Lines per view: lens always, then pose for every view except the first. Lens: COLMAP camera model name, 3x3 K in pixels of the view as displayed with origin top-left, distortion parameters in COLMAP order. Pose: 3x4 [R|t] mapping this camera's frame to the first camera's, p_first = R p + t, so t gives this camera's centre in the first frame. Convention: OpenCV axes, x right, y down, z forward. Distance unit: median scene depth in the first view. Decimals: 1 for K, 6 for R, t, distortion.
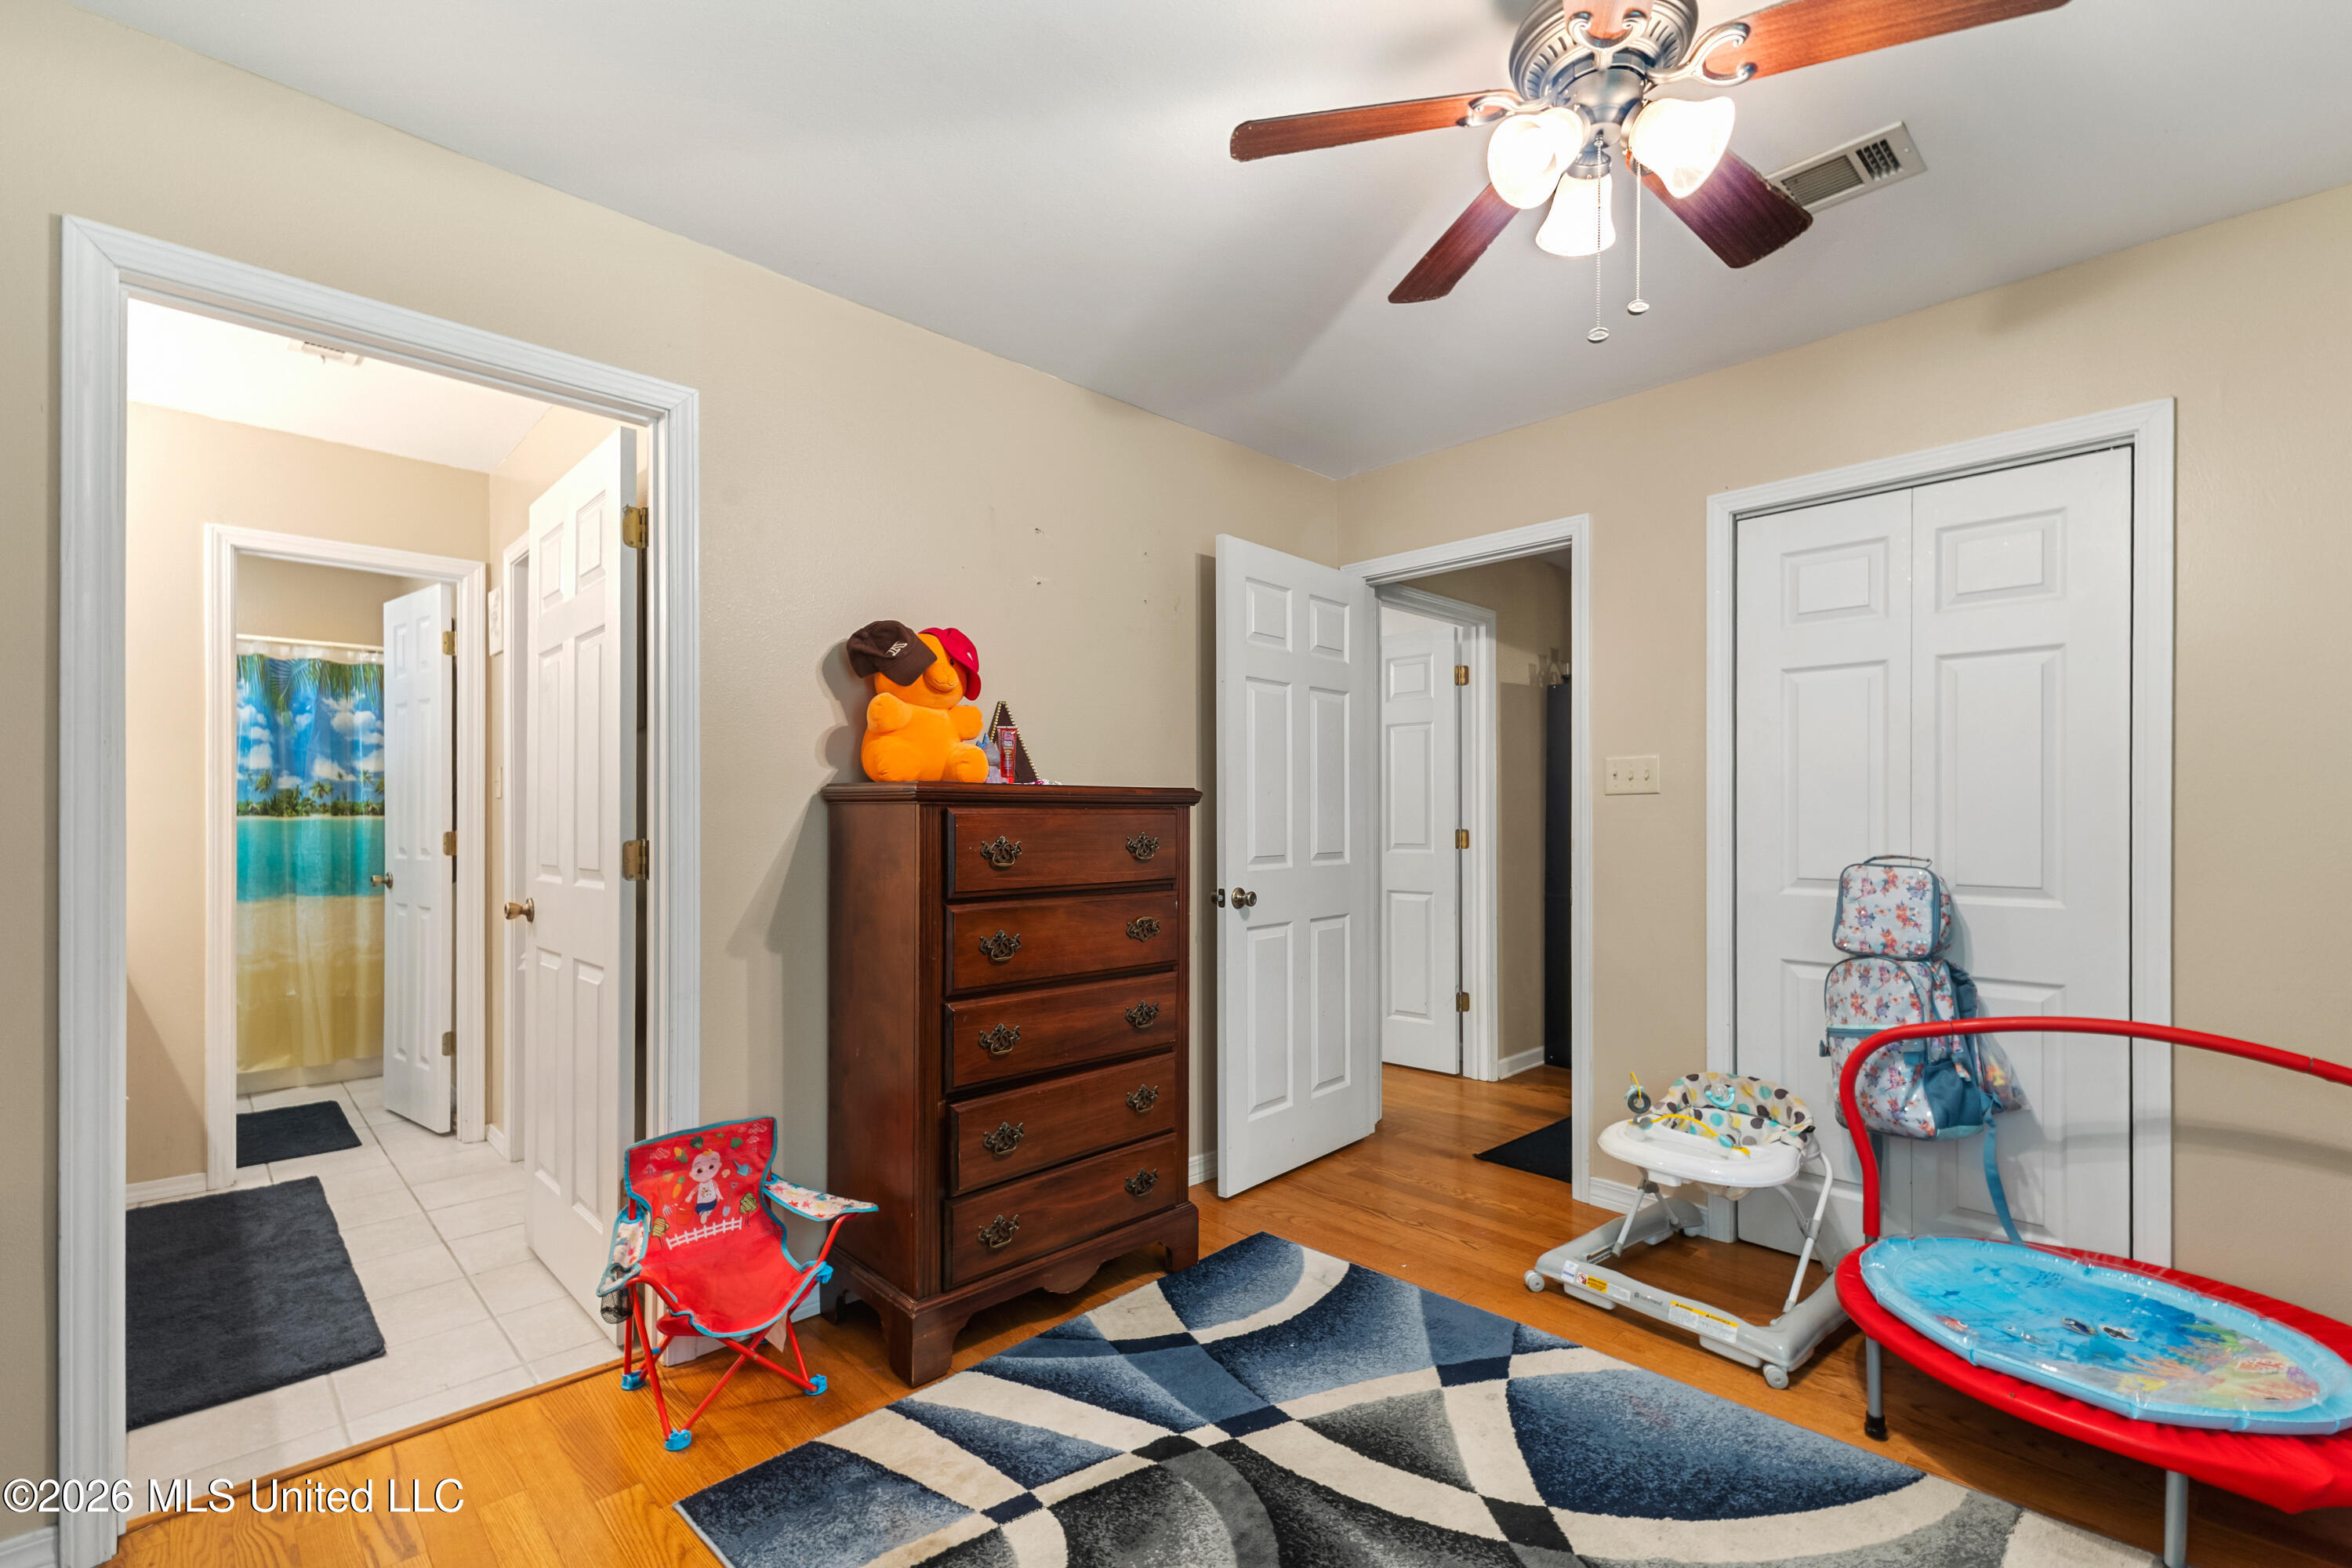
lens RADIAL K [[1031.5, 0, 1173.7], [0, 1031.5, 817.5], [0, 0, 1]] dist [0.000327, -0.000062]
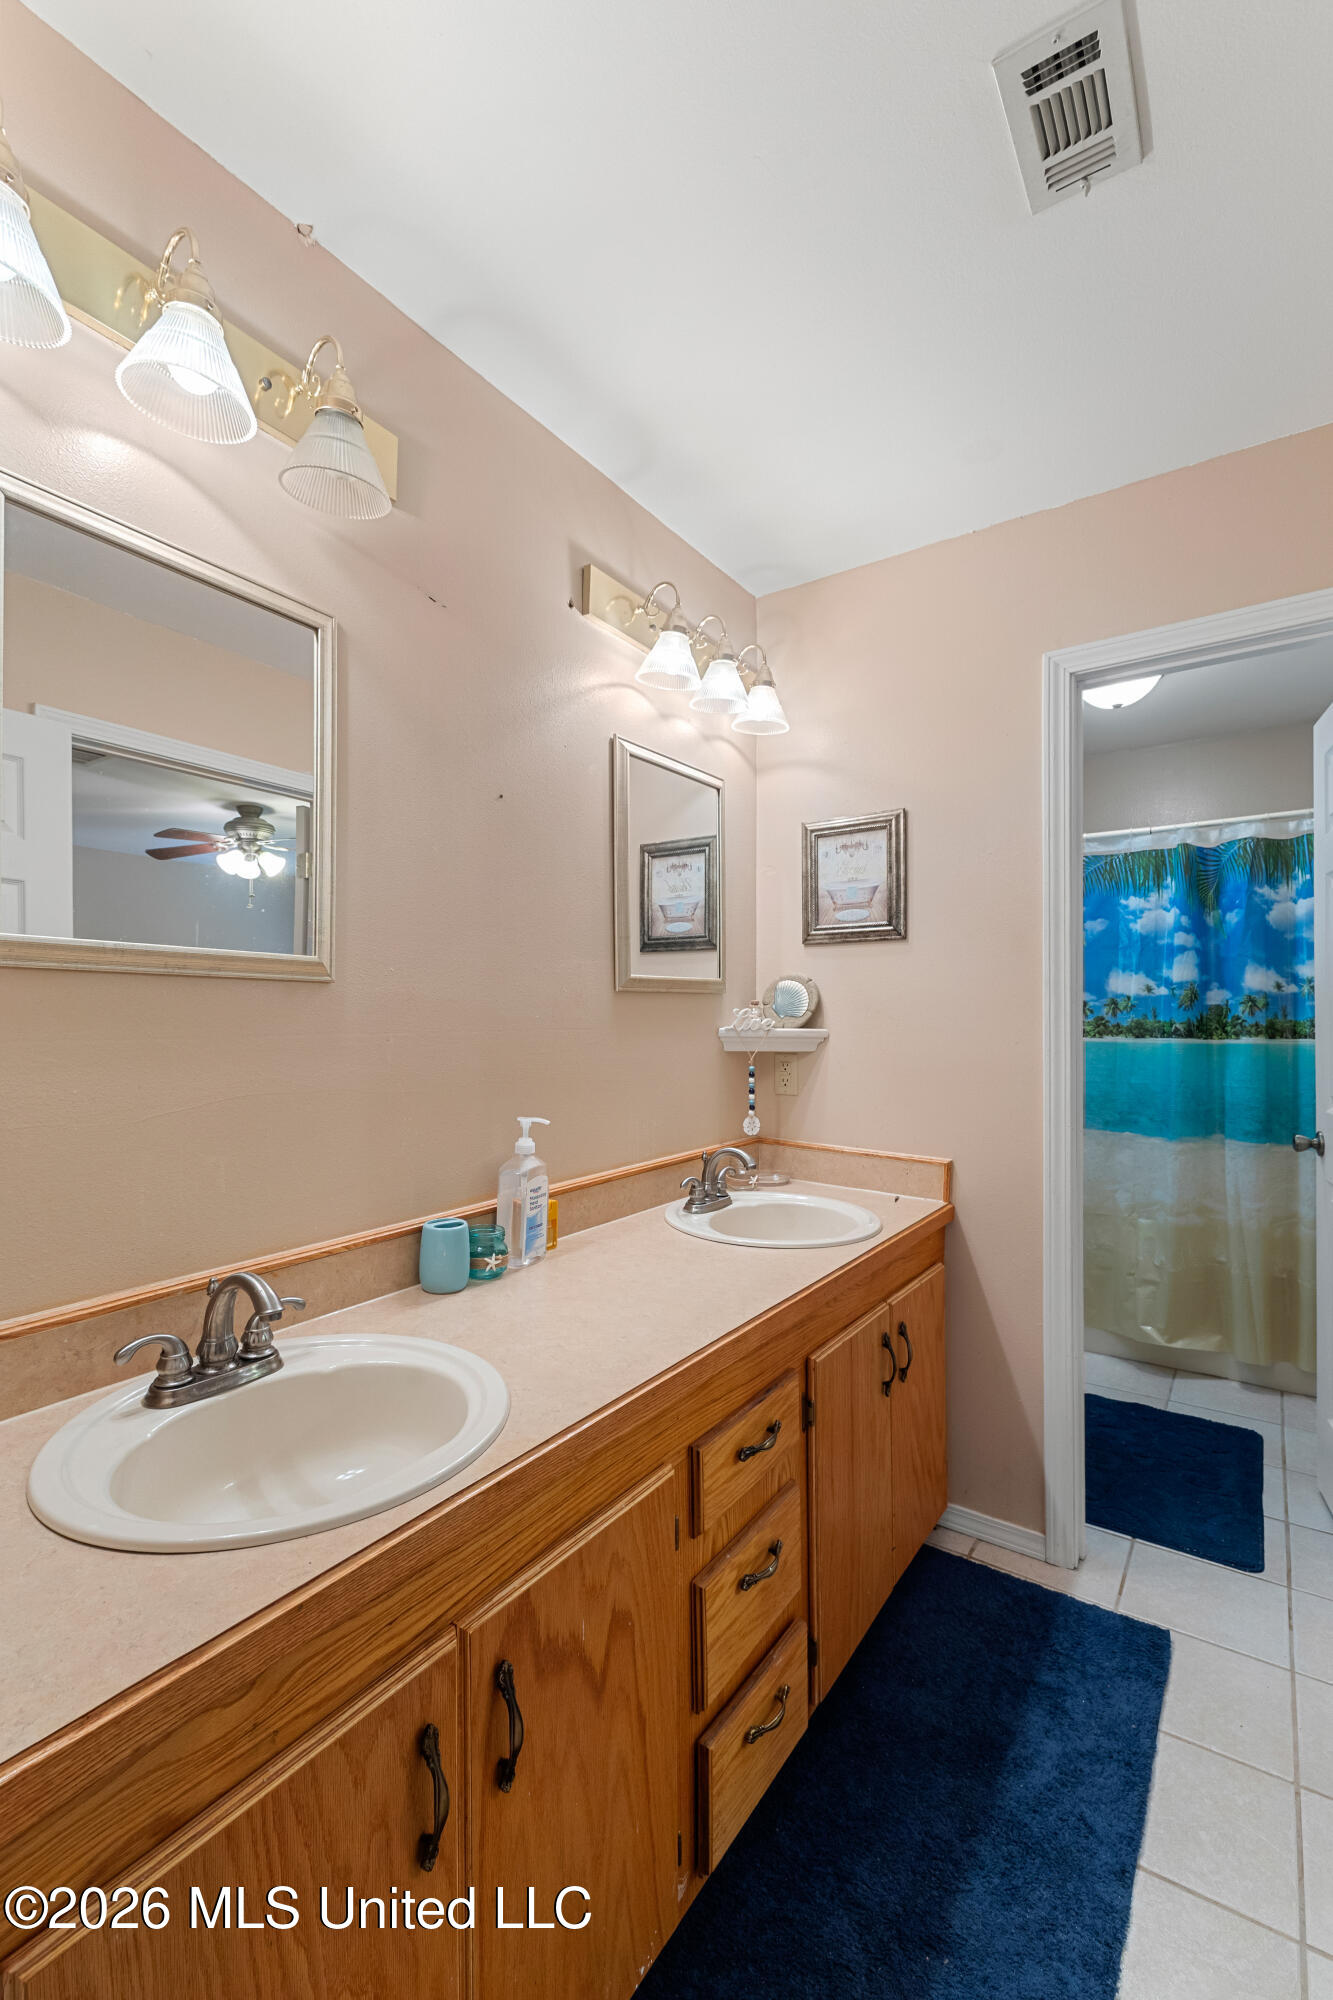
lens RADIAL K [[871.0, 0, 665.0], [0, 871.0, 1016.2], [0, 0, 1]] dist [0.001544, 0.000215]
pose [[0.199601, -0.002360, -0.979874, -0.274998], [0.002132, 0.999996, -0.001974, -0.018350], [0.979875, -0.001695, 0.199606, 0.439377]]
